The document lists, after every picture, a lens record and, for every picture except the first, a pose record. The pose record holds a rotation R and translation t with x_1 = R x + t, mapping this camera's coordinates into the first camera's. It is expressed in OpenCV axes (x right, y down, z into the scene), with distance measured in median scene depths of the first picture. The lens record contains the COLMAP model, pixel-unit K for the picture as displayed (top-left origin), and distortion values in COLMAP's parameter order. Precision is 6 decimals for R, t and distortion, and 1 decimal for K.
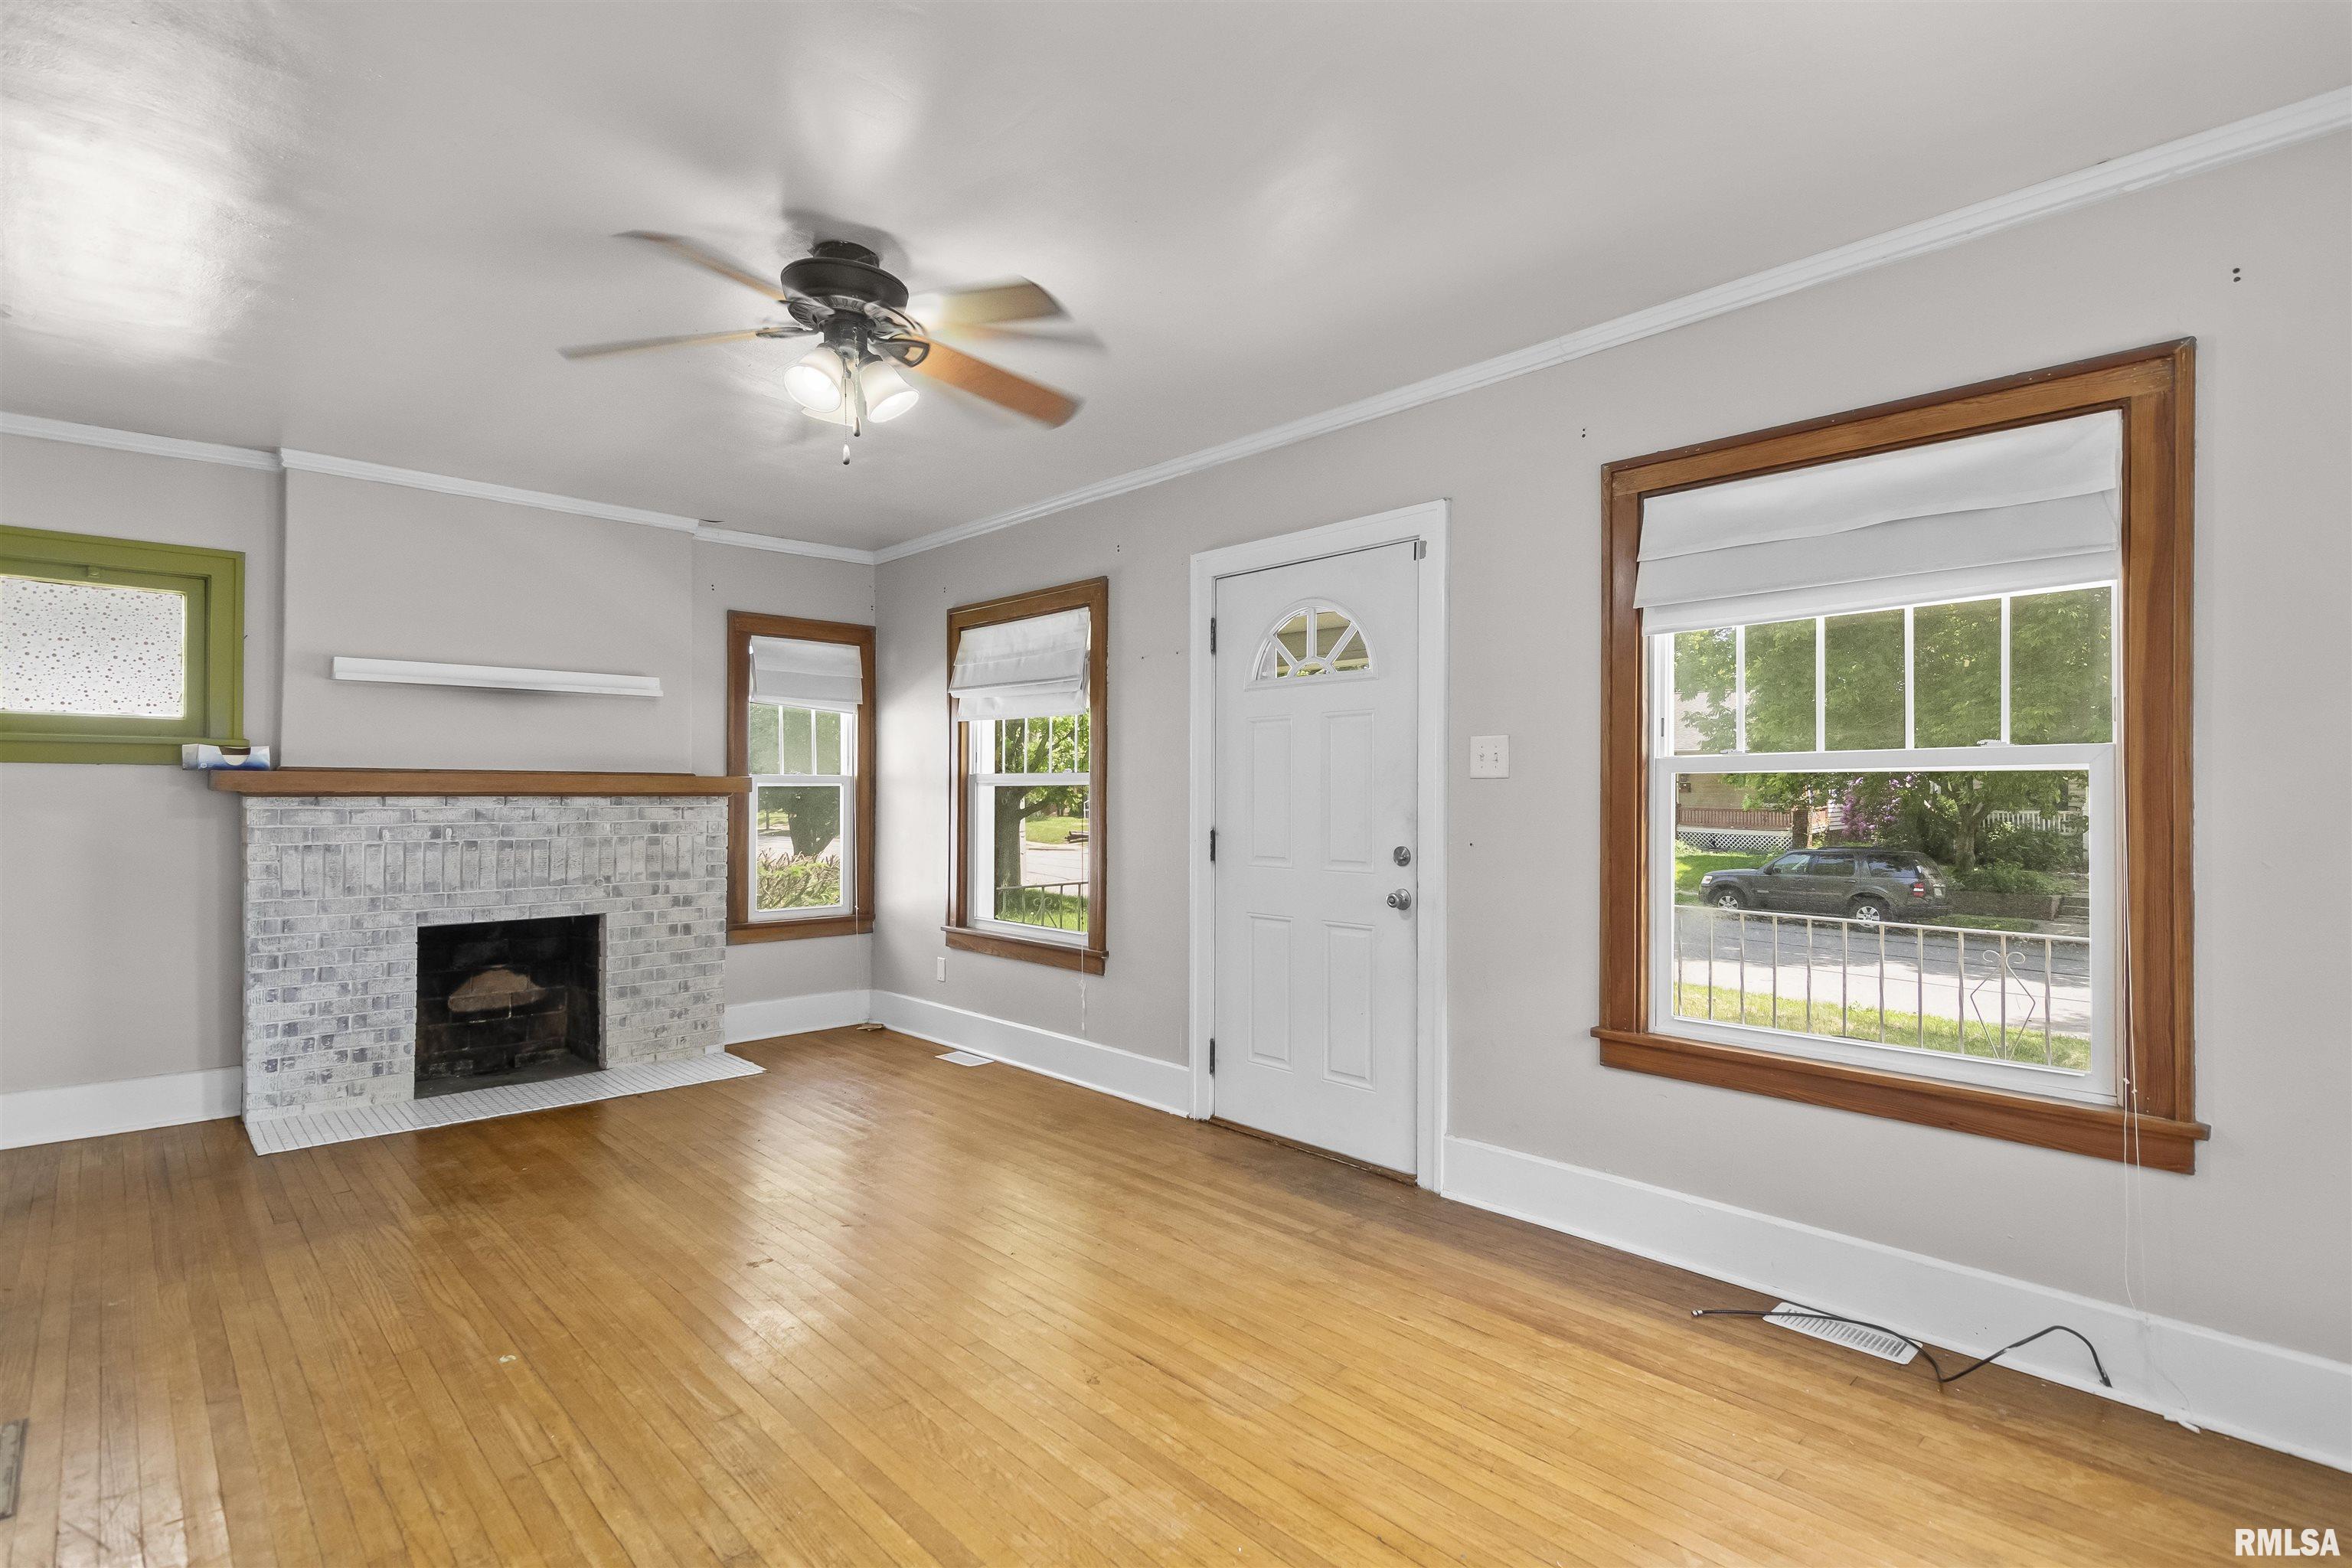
lens RADIAL K [[1128.1, 0, 1176.0], [0, 1128.1, 784.0], [0, 0, 1]] dist [0.003957, -0.000157]
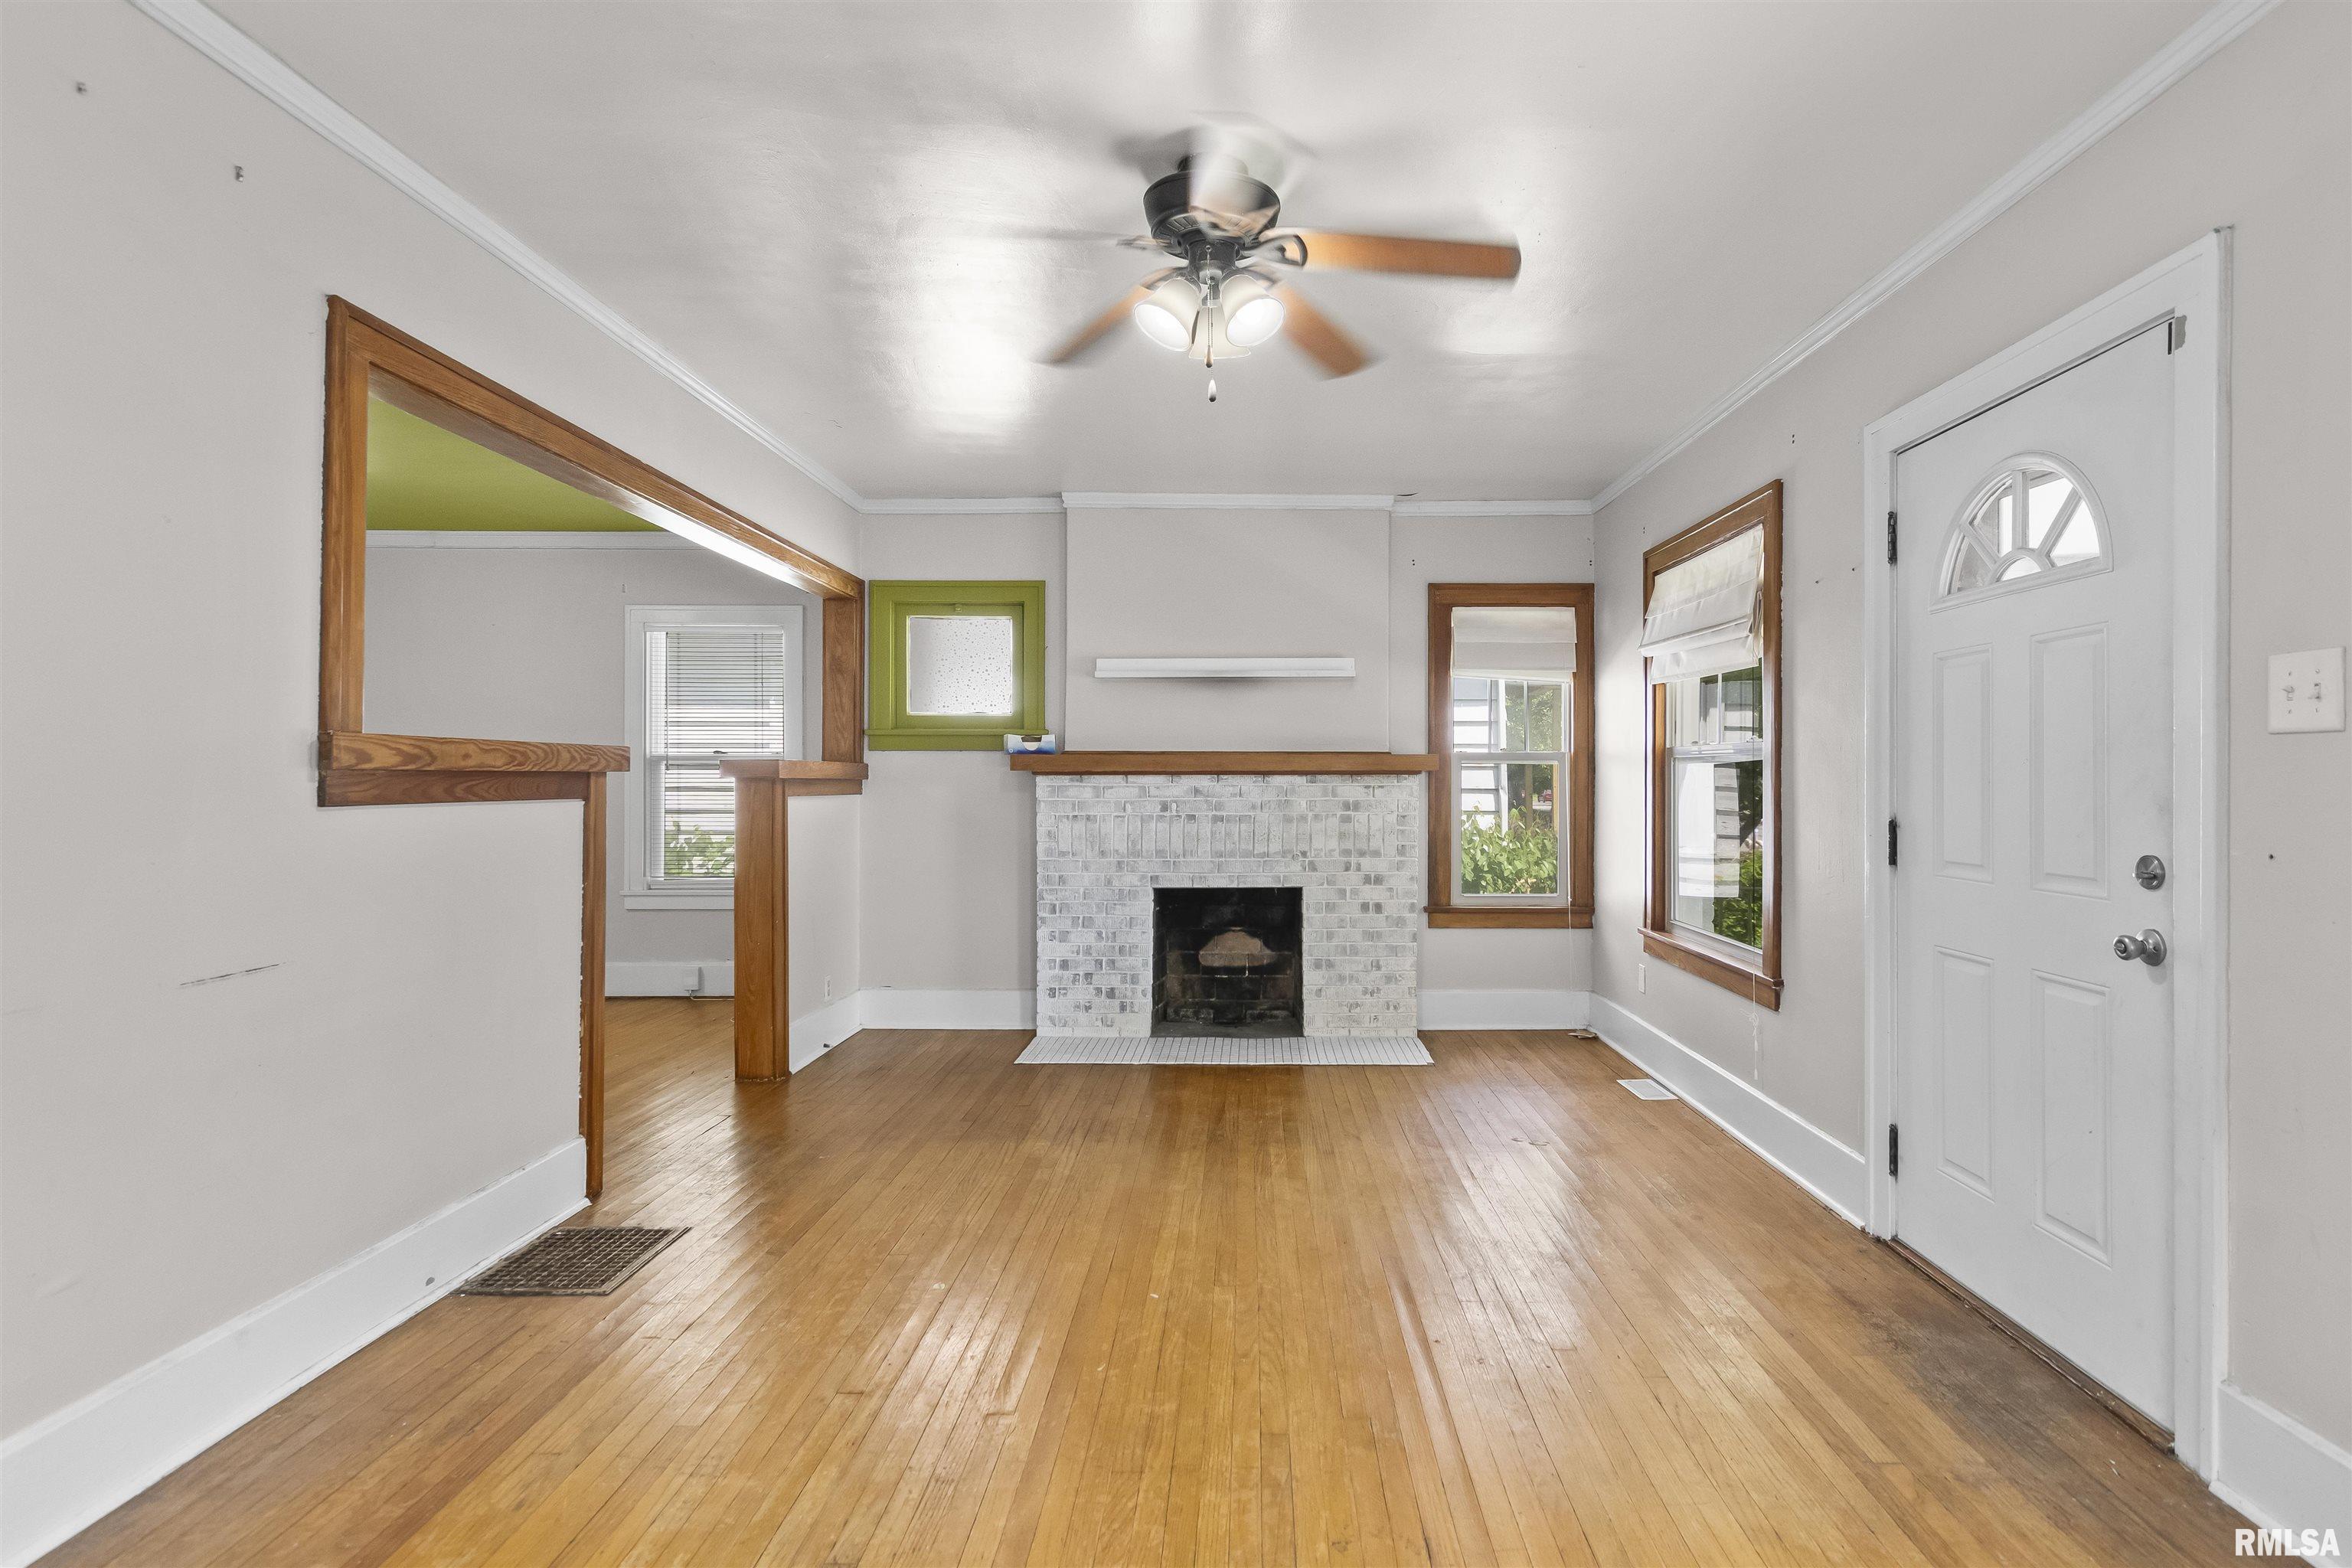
lens RADIAL K [[1162.0, 0, 1261.7], [0, 1162.0, 765.5], [0, 0, 1]] dist [0.002973, -0.000959]
pose [[0.736784, -0.007981, -0.676082, 0.219690], [0.008162, 0.999962, -0.002909, 0.006030], [0.676079, -0.003375, 0.736821, 0.208726]]
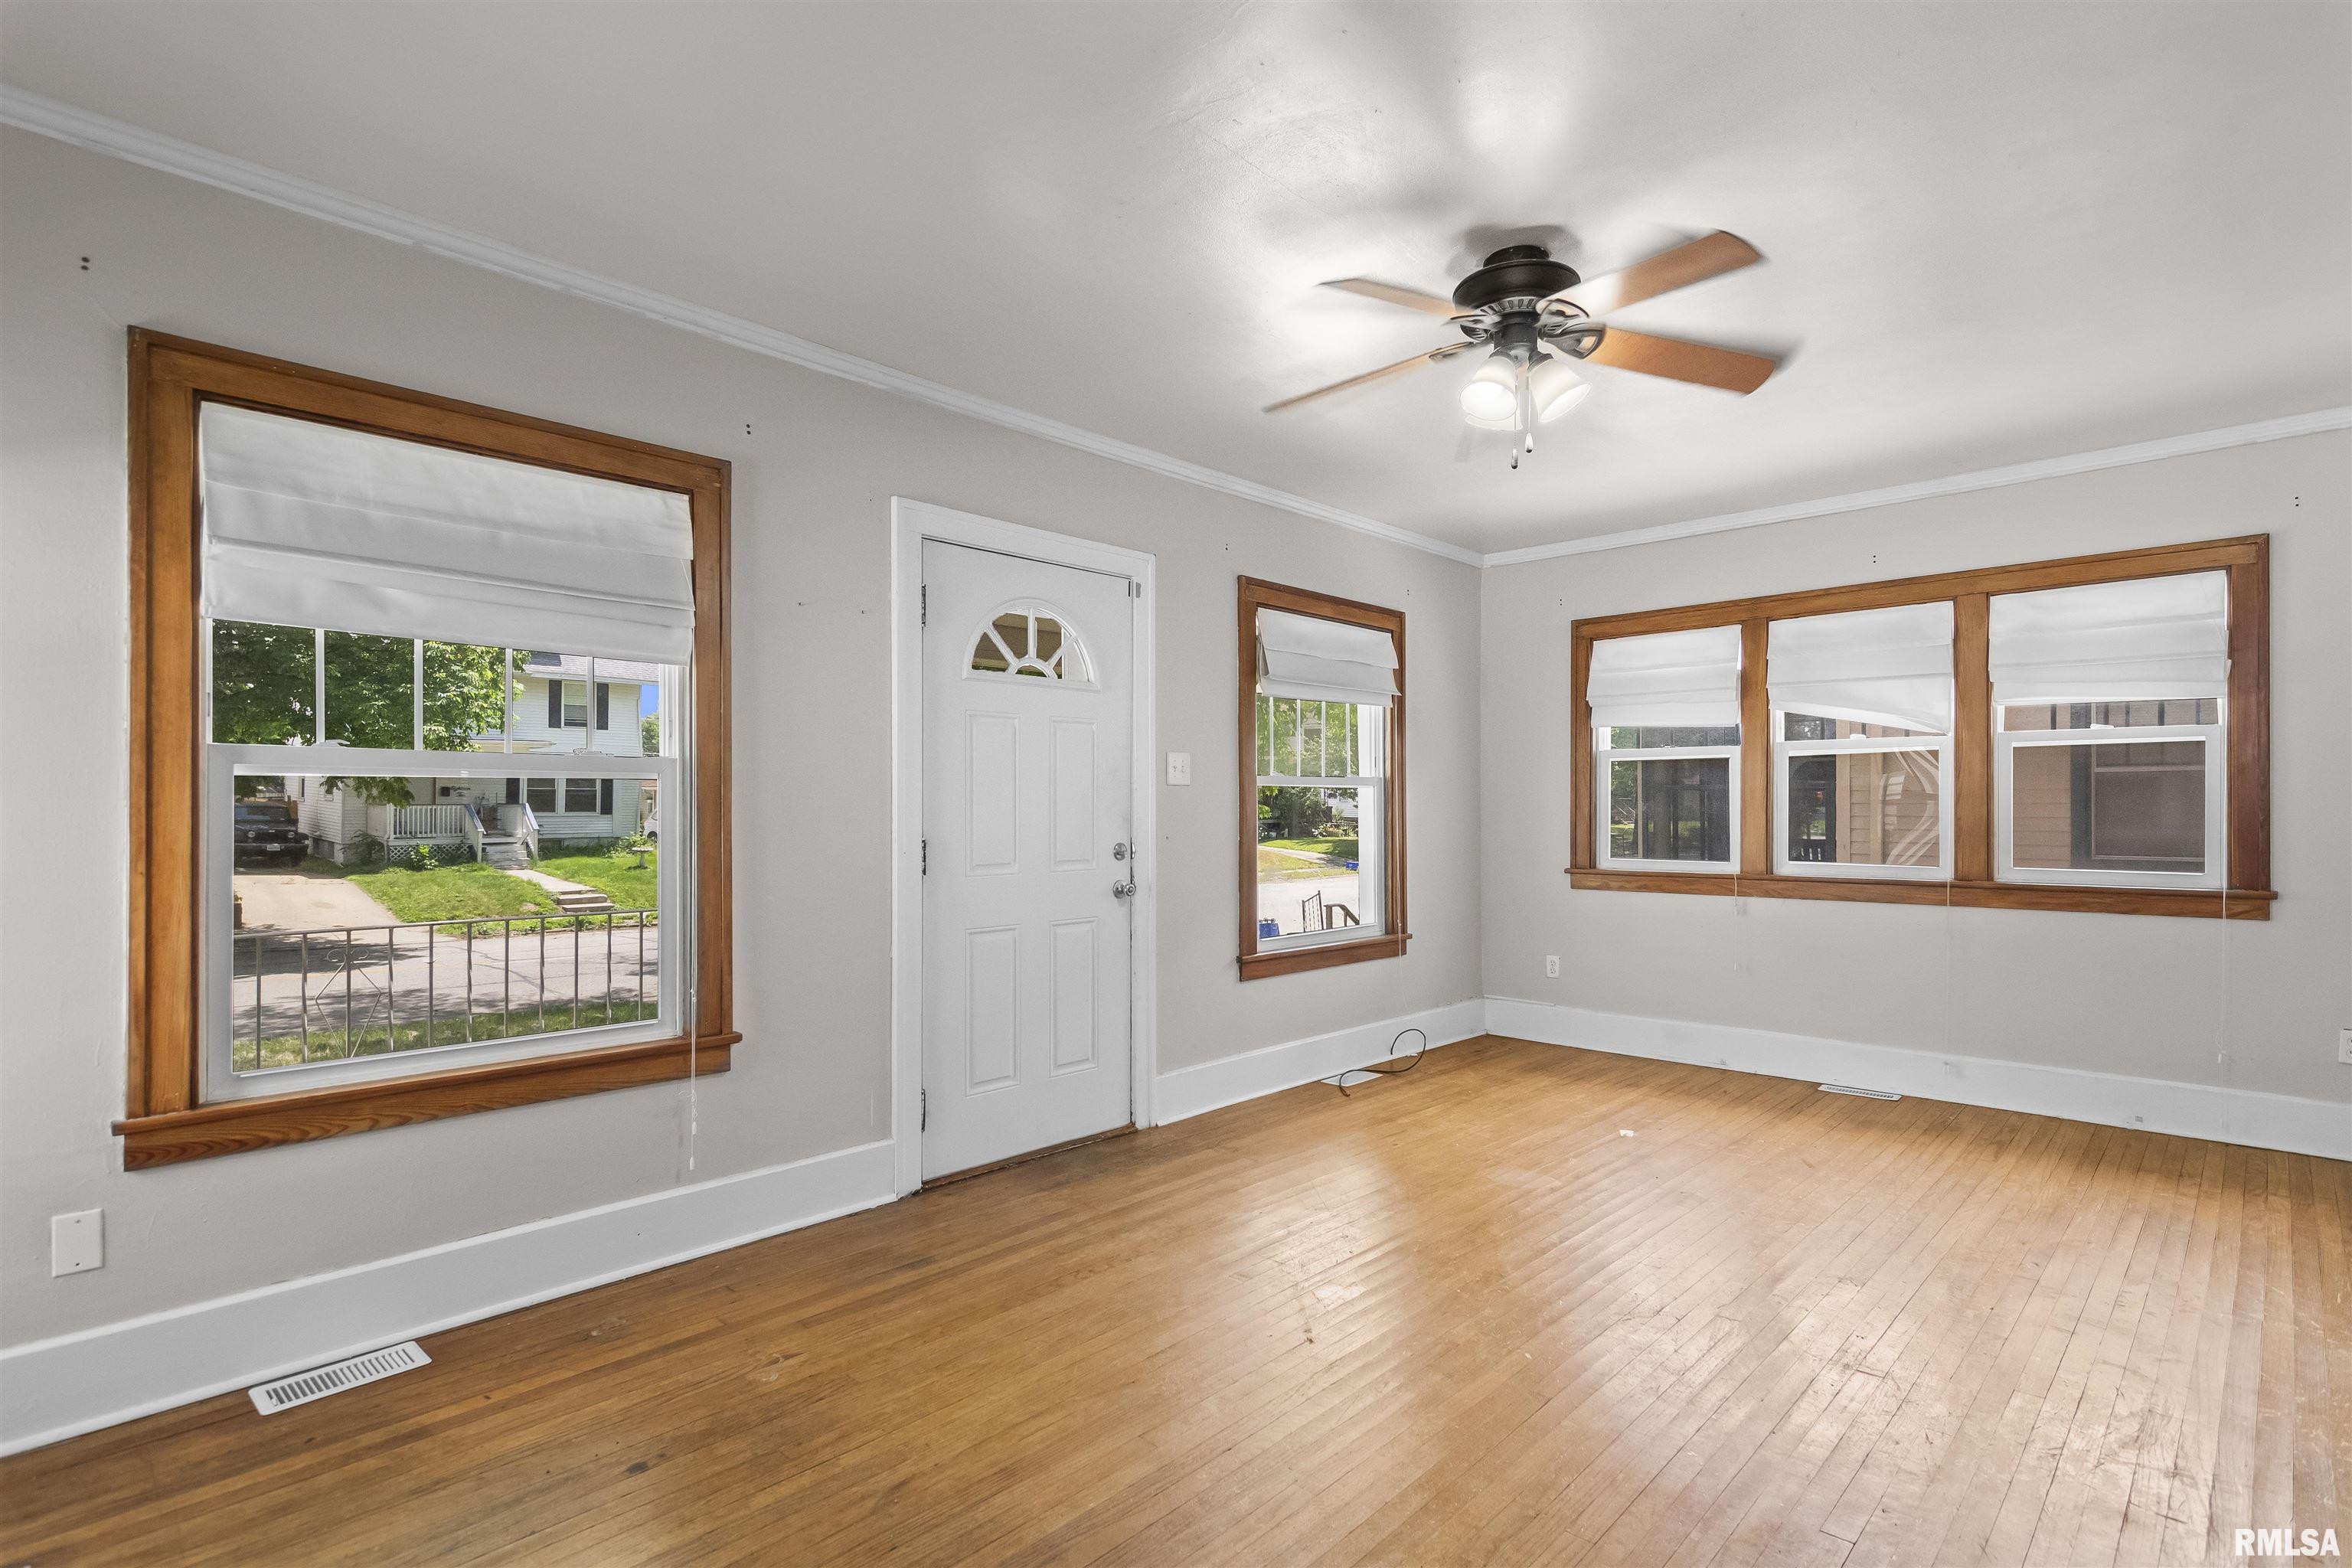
lens RADIAL K [[1160.5, 0, 1173.2], [0, 1160.5, 795.3], [0, 0, 1]] dist [0.008096, 0.000295]
pose [[-0.056058, 0.001983, 0.998426, -0.799759], [-0.017086, 0.999850, -0.002945, 0.007610], [-0.998281, -0.017224, -0.056016, 0.829342]]
